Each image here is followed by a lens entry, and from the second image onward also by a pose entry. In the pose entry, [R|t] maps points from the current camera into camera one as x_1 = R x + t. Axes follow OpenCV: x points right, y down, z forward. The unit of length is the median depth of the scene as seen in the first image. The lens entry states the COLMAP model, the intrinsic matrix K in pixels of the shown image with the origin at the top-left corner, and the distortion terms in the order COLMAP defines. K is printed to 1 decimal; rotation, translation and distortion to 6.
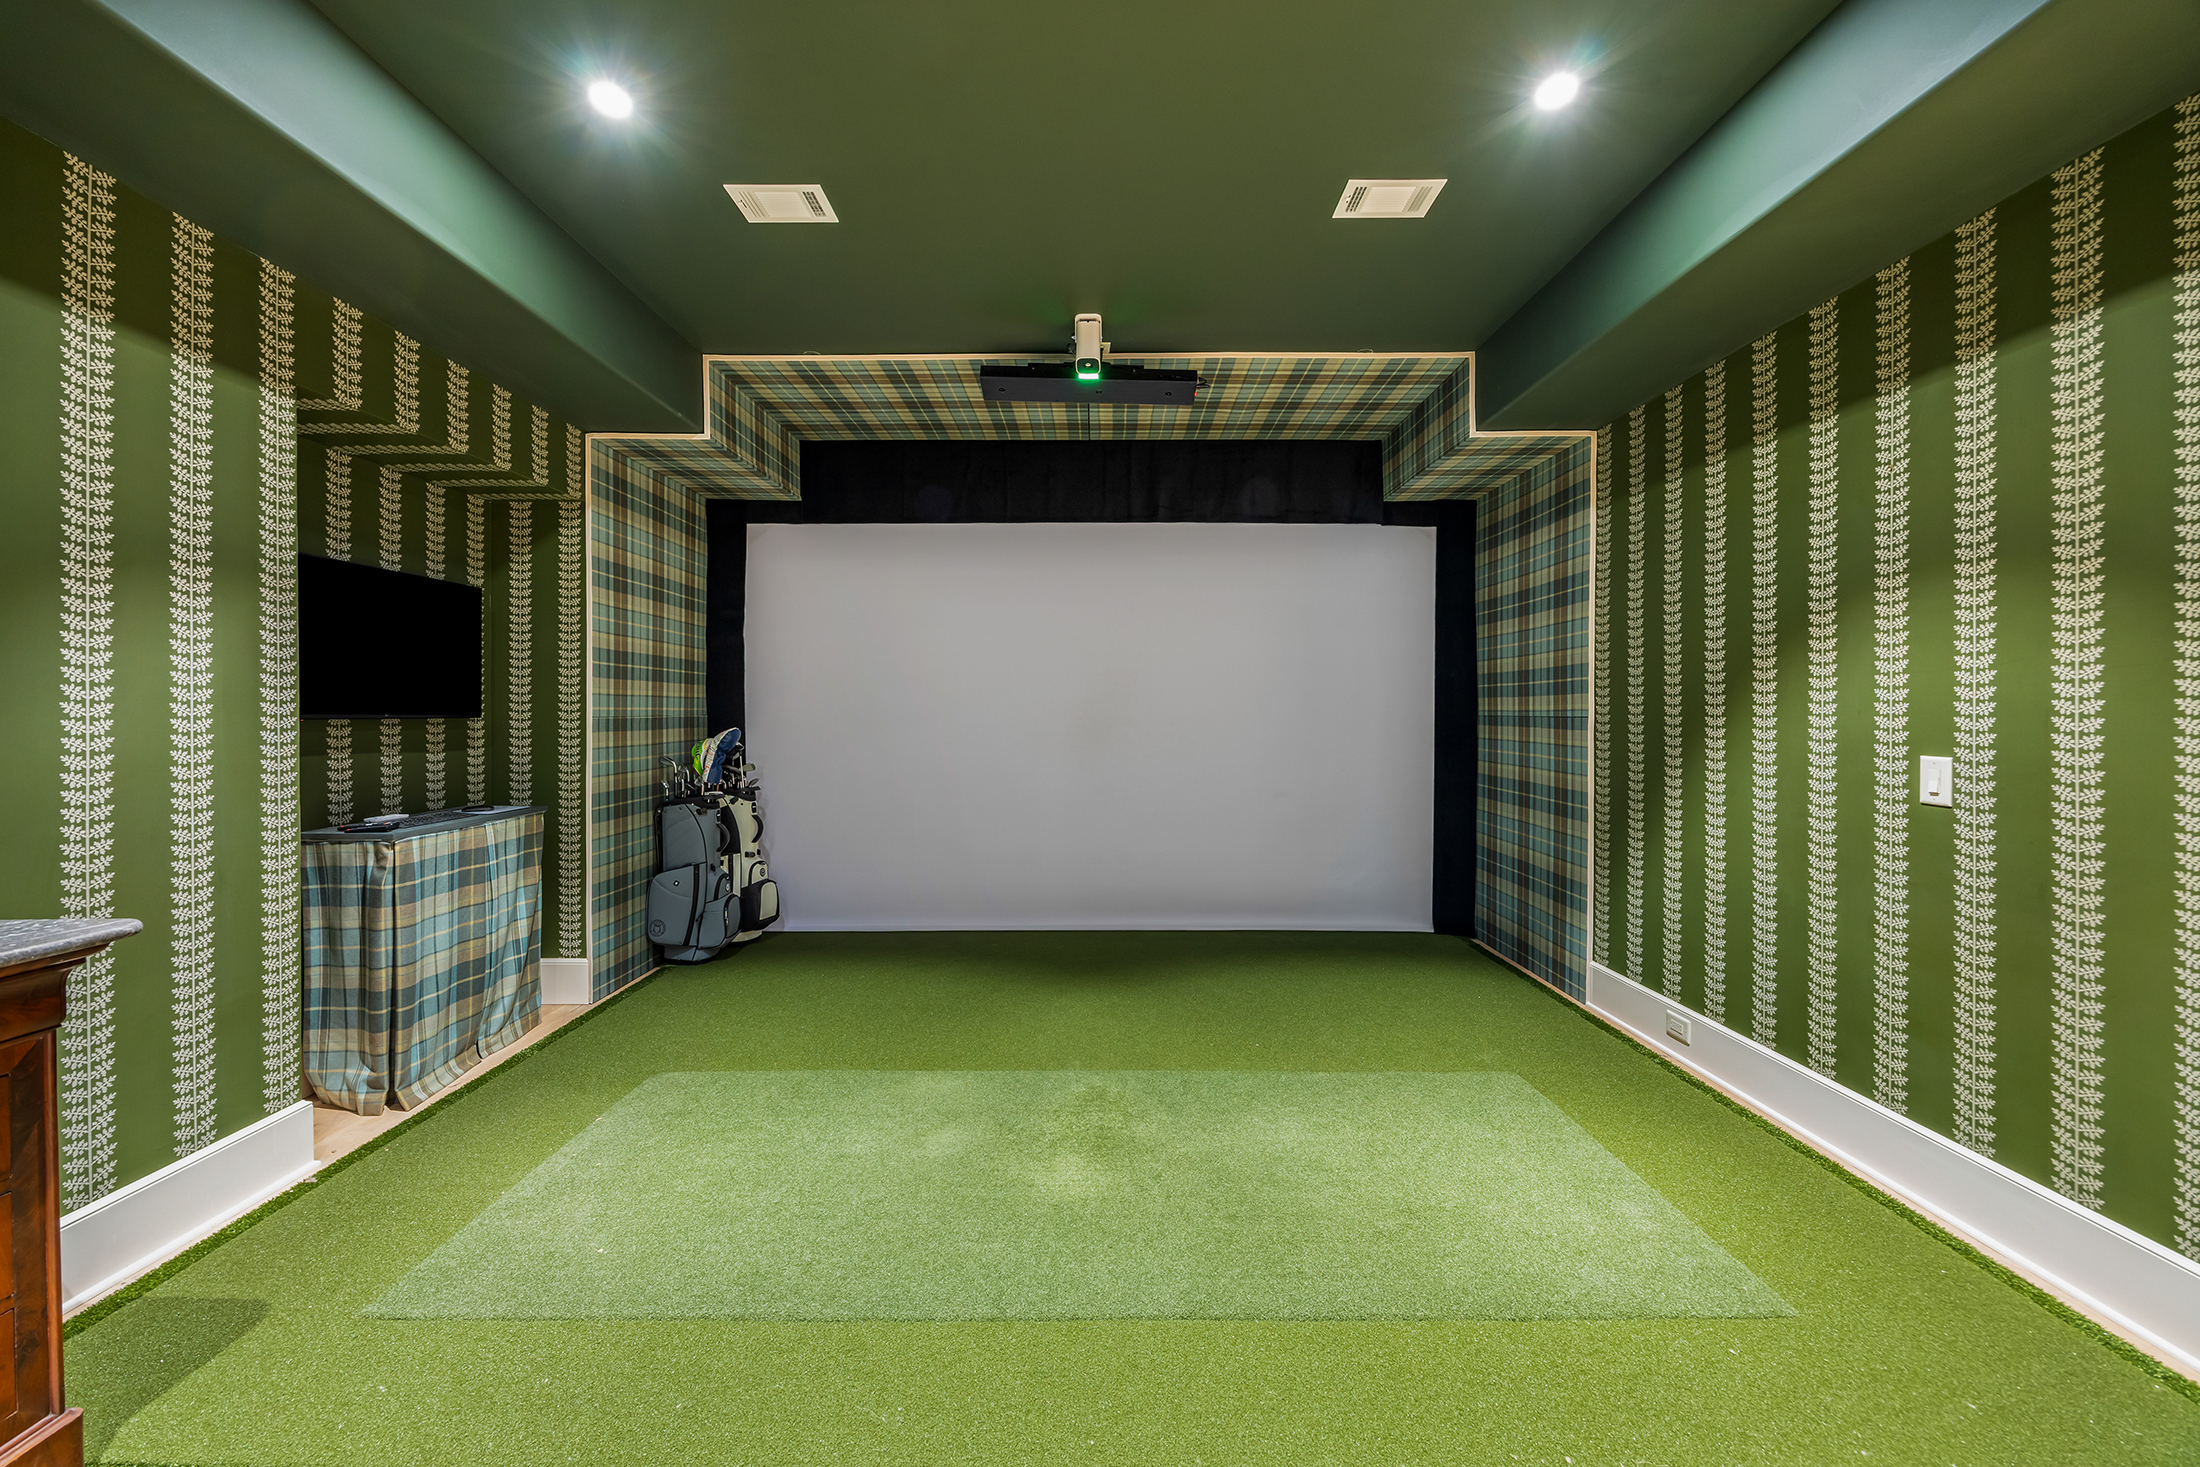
lens RADIAL K [[858.9, 0, 1109.1], [0, 858.9, 717.6], [0, 0, 1]] dist [0.000556, 0.000000]
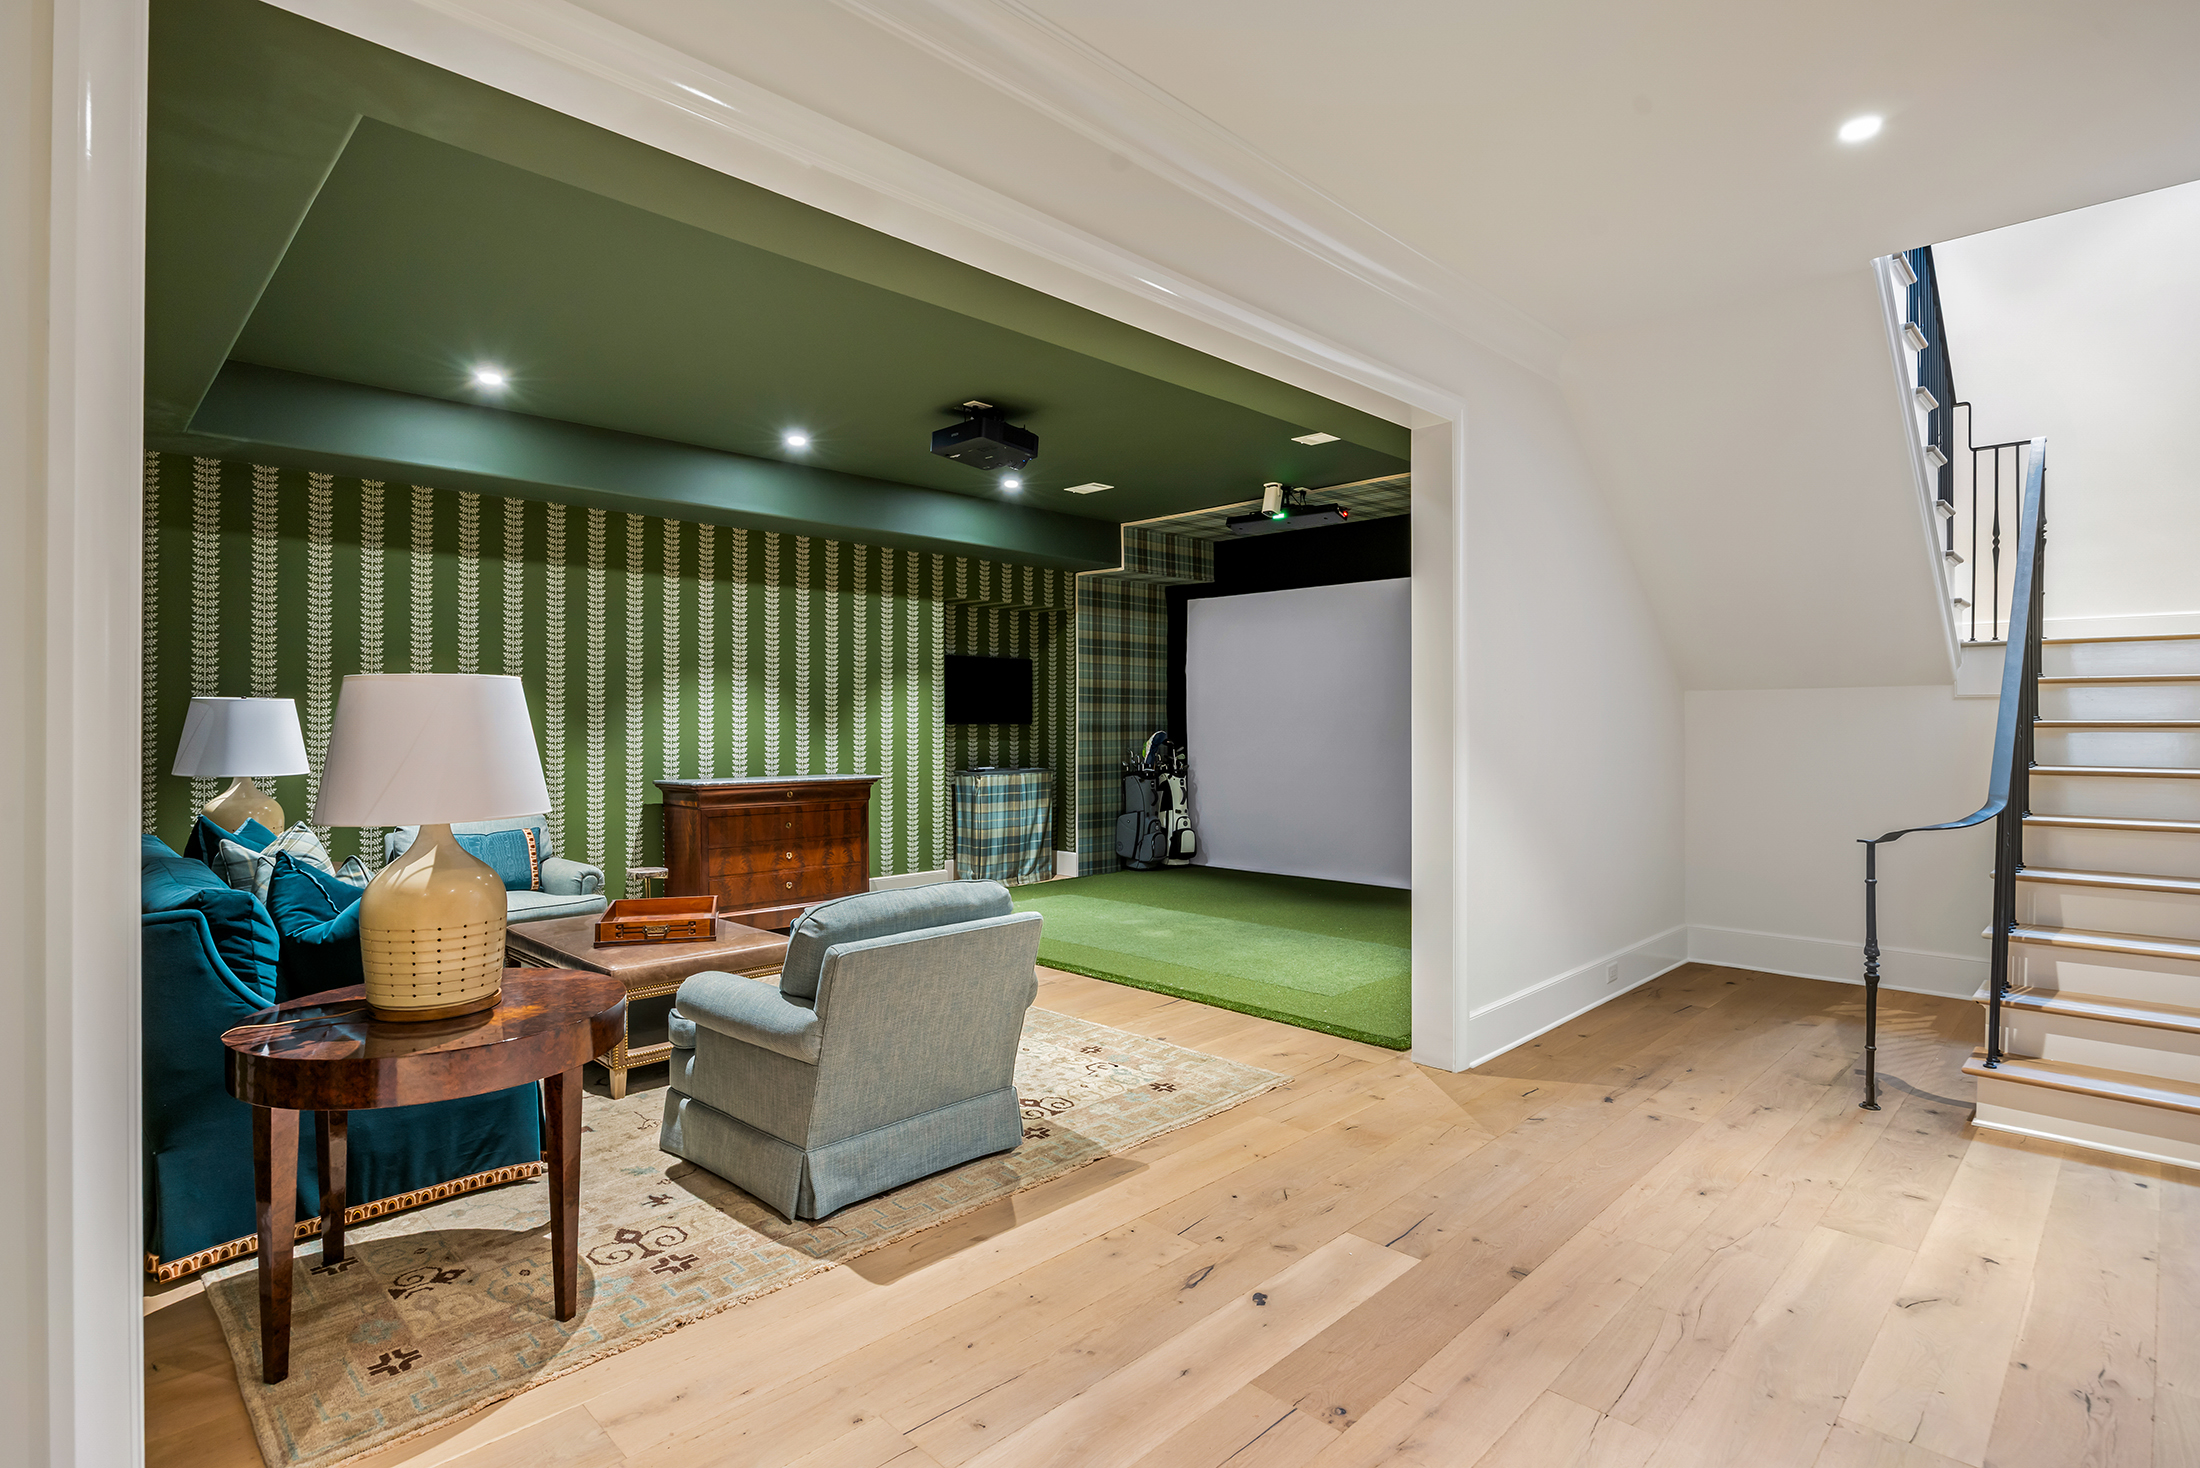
lens RADIAL K [[1098.3, 0, 1100.0], [0, 1098.3, 734.0], [0, 0, 1]] dist [-0.001794, -0.000221]
pose [[0.706812, 0.009438, -0.707339, 1.132730], [-0.006047, 0.999955, 0.007300, 0.003300], [0.707376, -0.000882, 0.706837, -0.663774]]
